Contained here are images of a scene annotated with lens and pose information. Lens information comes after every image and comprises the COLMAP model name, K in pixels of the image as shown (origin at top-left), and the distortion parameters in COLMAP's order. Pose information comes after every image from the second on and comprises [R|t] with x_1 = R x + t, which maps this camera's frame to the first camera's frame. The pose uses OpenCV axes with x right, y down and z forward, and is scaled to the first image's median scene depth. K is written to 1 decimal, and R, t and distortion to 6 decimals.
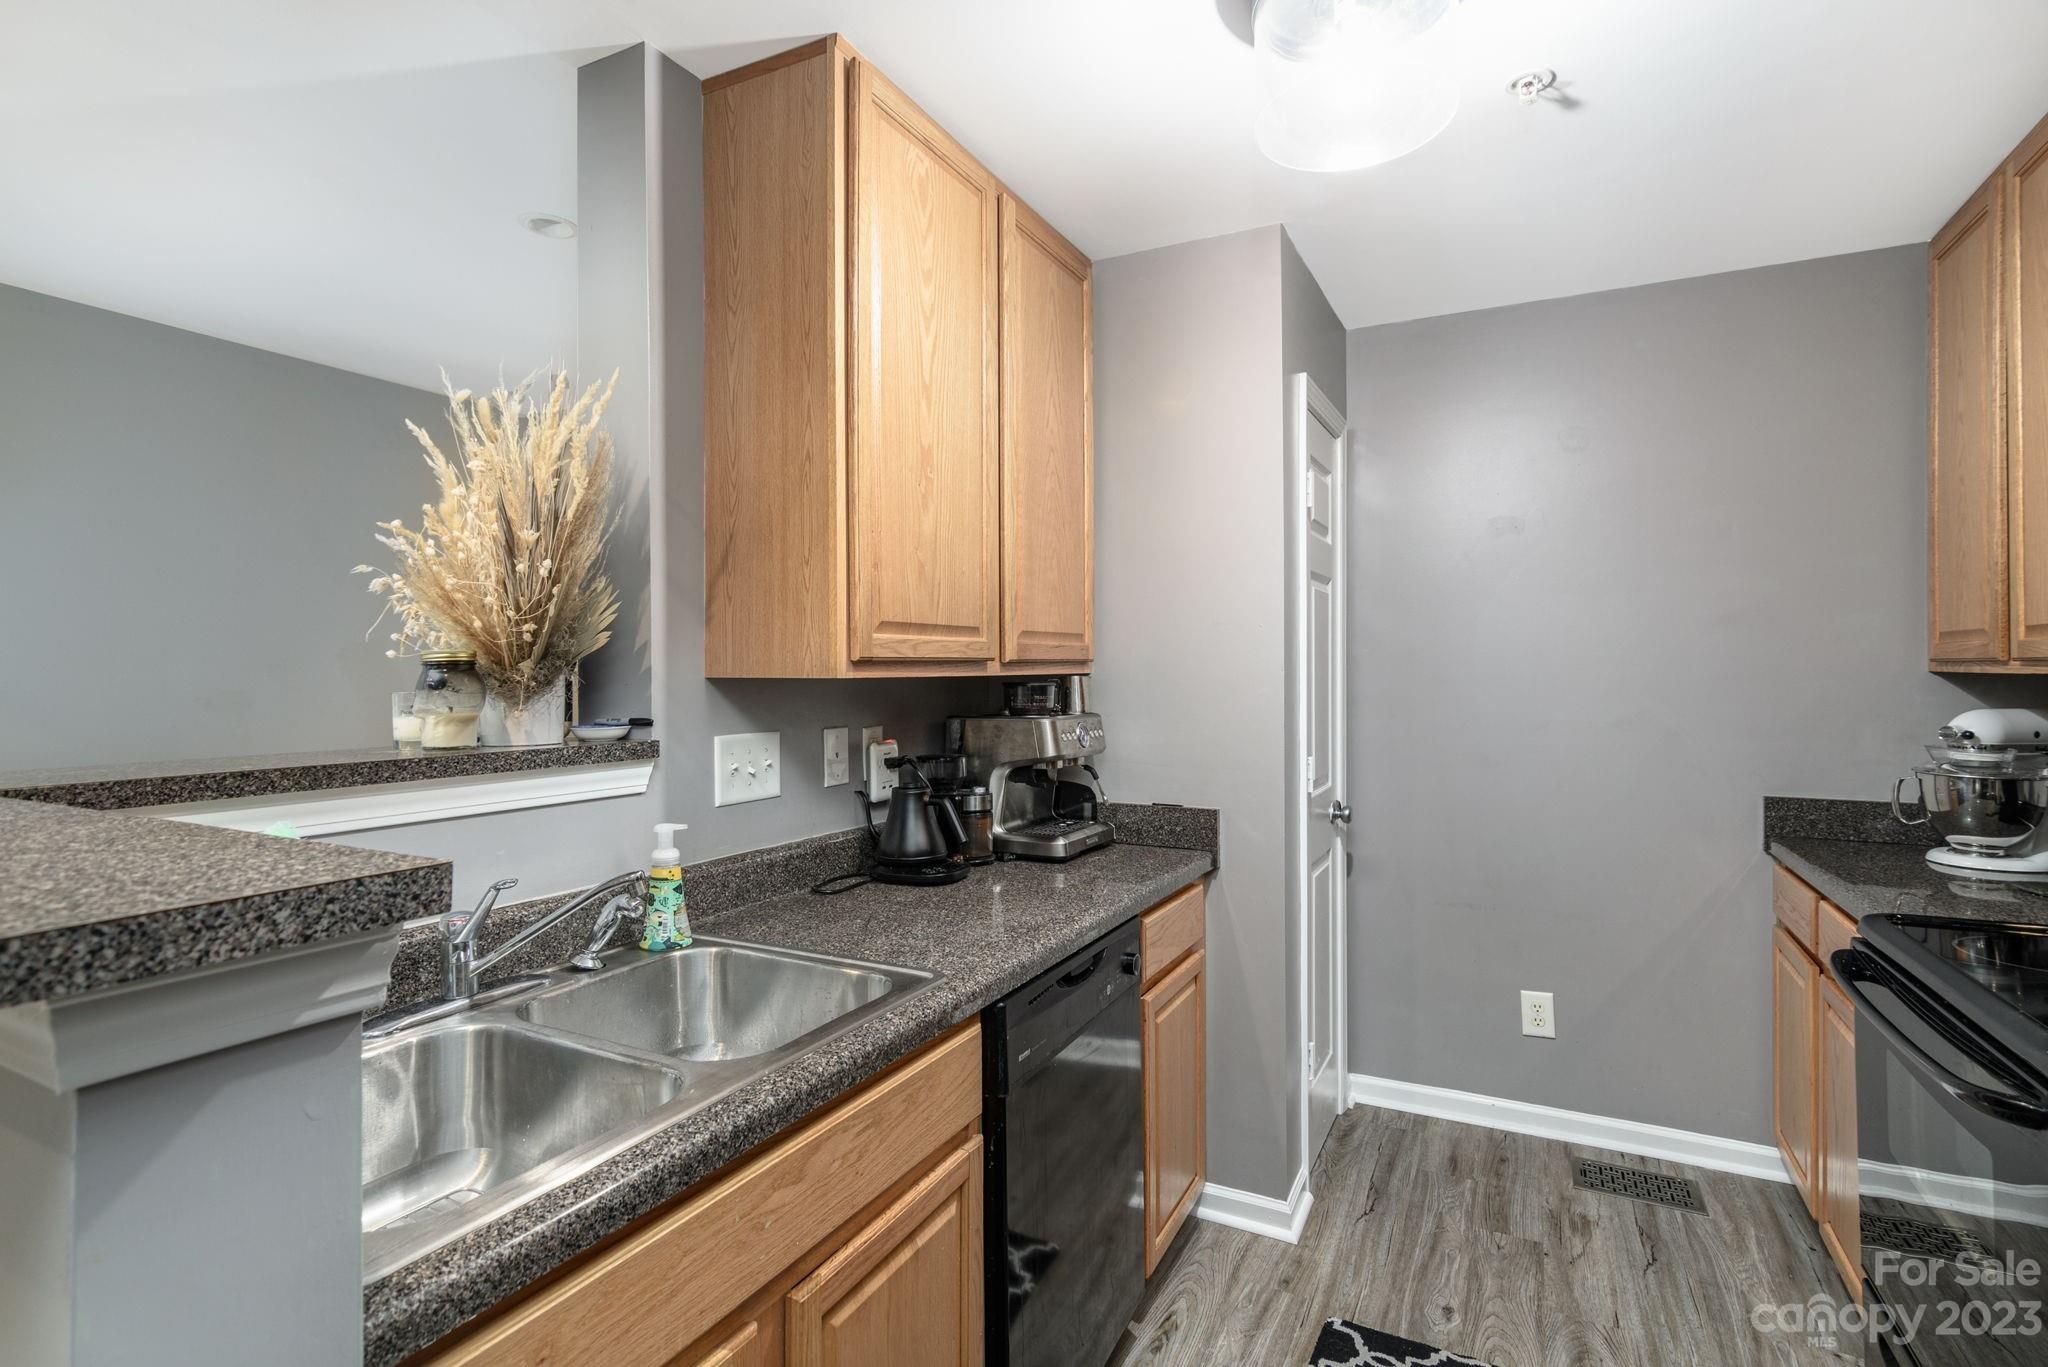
lens RADIAL K [[983.1, 0, 1004.6], [0, 983.1, 665.9], [0, 0, 1]] dist [0.002053, -0.001445]
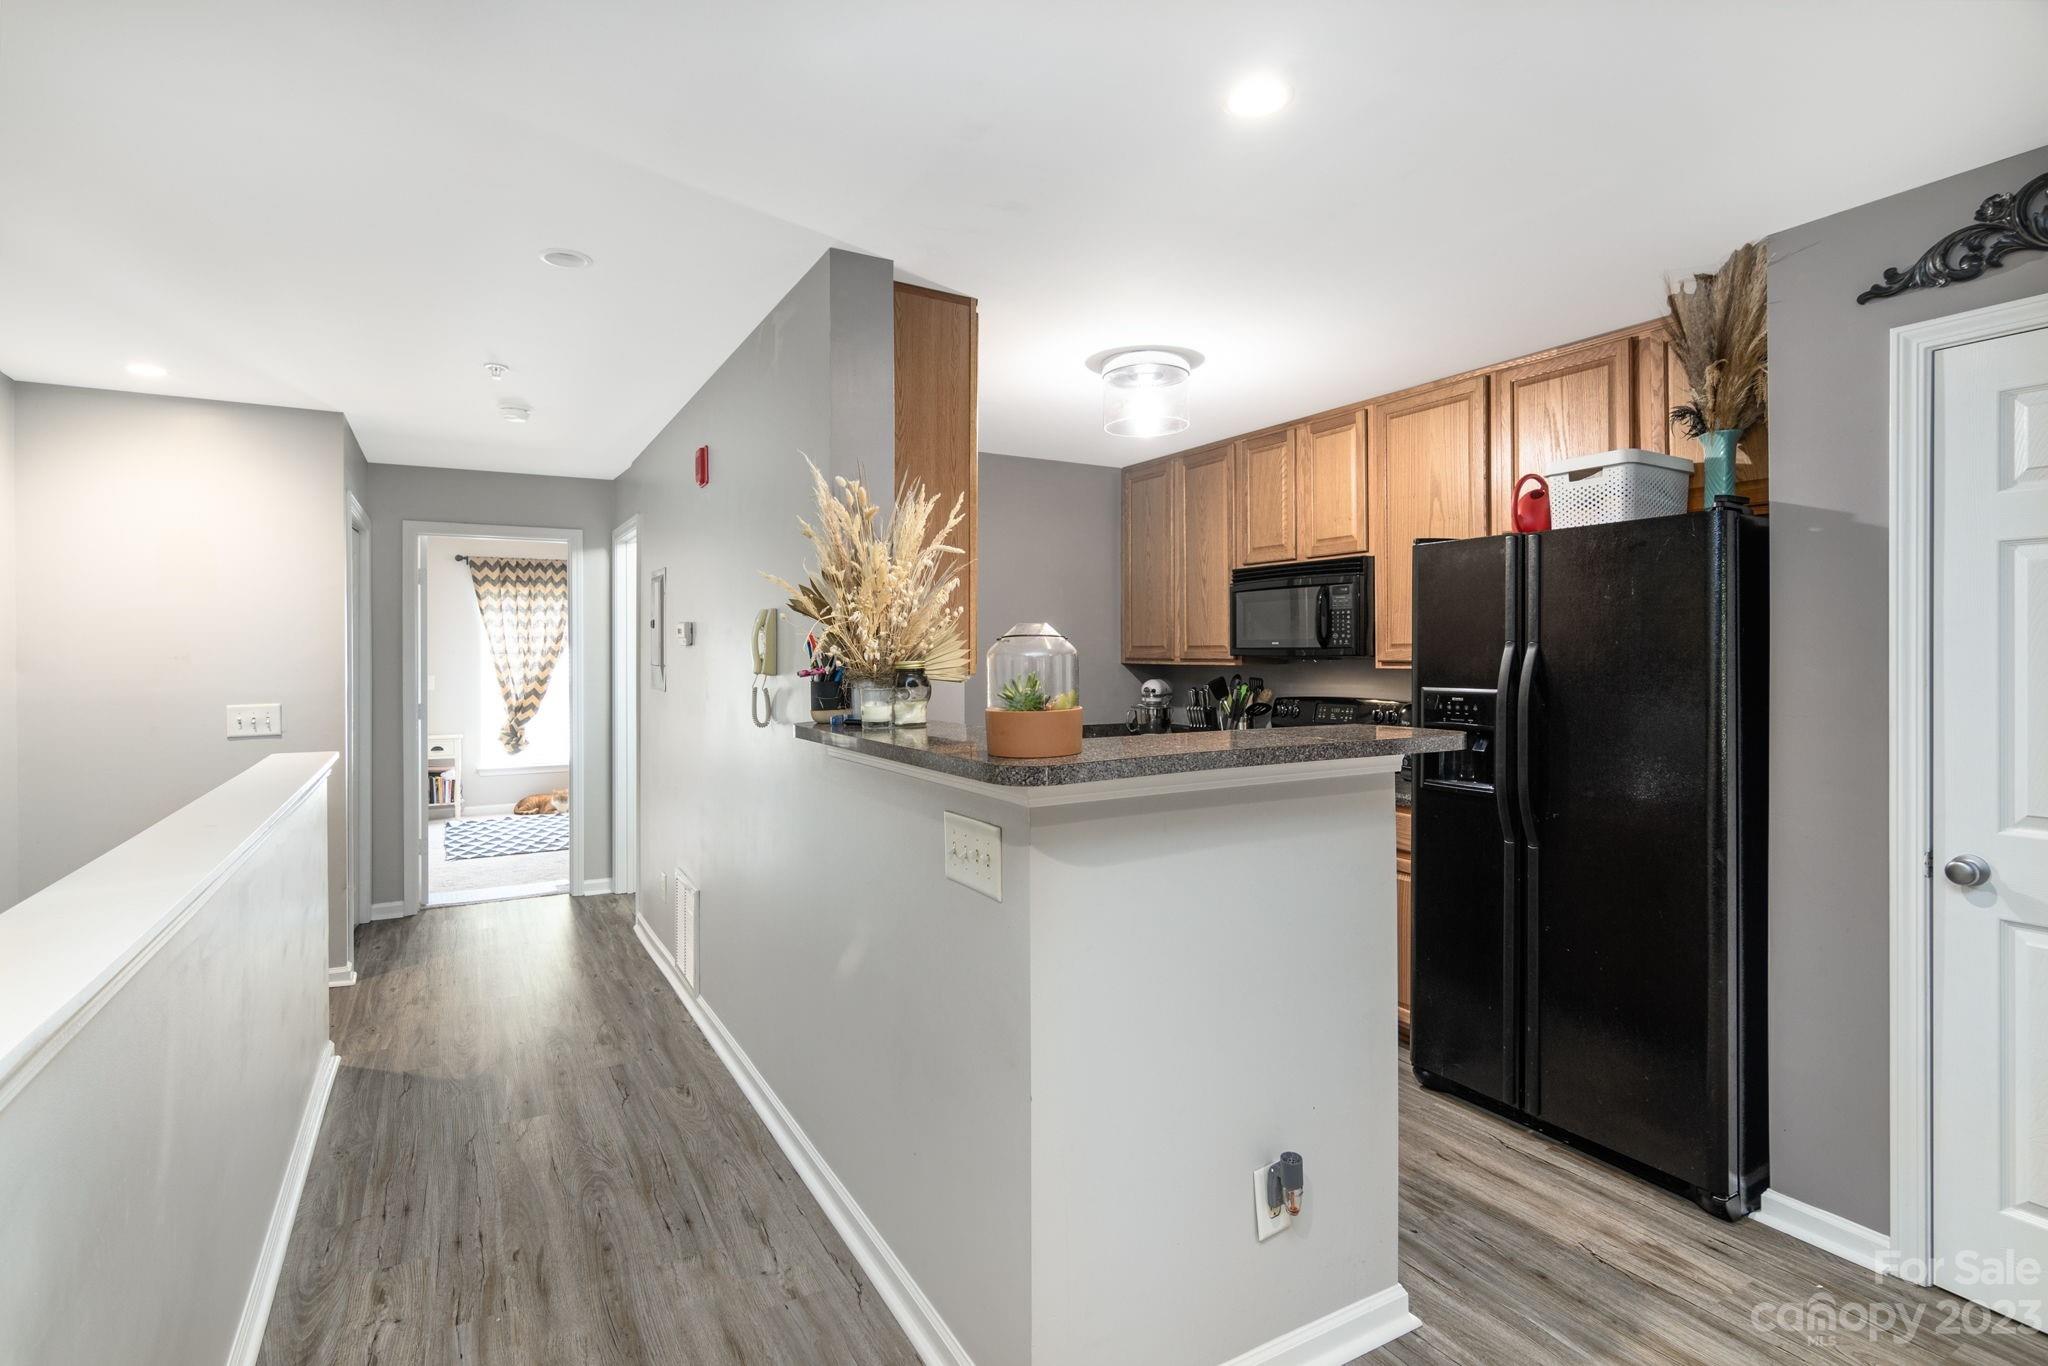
lens RADIAL K [[983.1, 0, 1010.7], [0, 983.1, 661.0], [0, 0, 1]] dist [0.002053, -0.001445]
pose [[0.548167, -0.004922, 0.836354, -1.089859], [-0.000259, 0.999982, 0.006055, -0.013480], [-0.836369, -0.003535, 0.548156, 0.000742]]
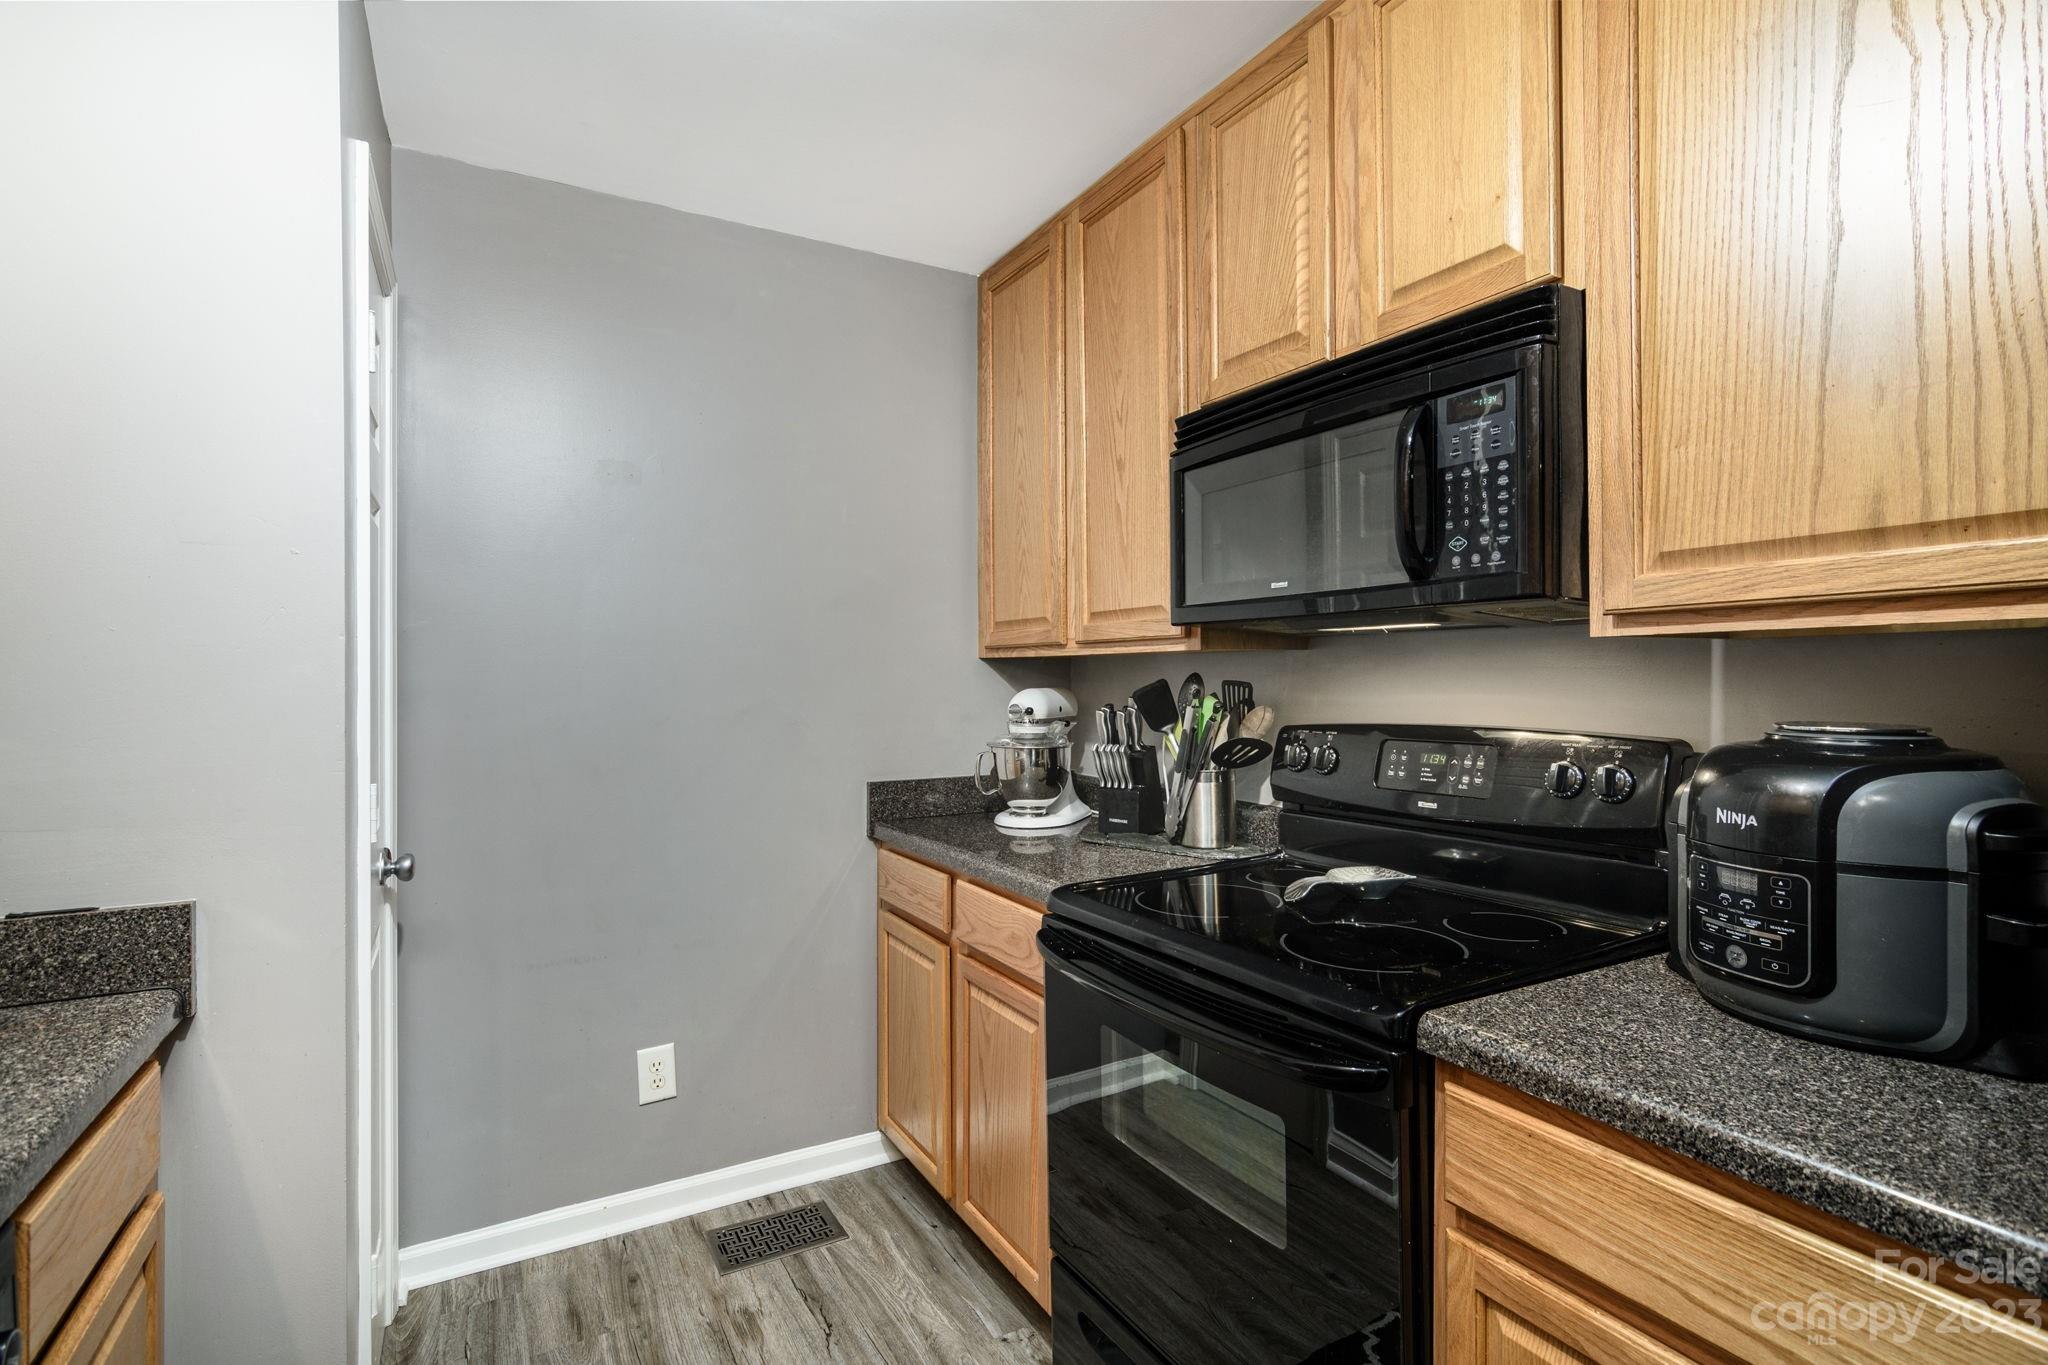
lens RADIAL K [[983.1, 0, 1026.4], [0, 983.1, 676.5], [0, 0, 1]] dist [0.002053, -0.001445]
pose [[0.540436, 0.002150, 0.841382, 0.022131], [0.000293, 0.999996, -0.002744, 0.031335], [-0.841385, 0.001730, 0.540434, 0.364464]]
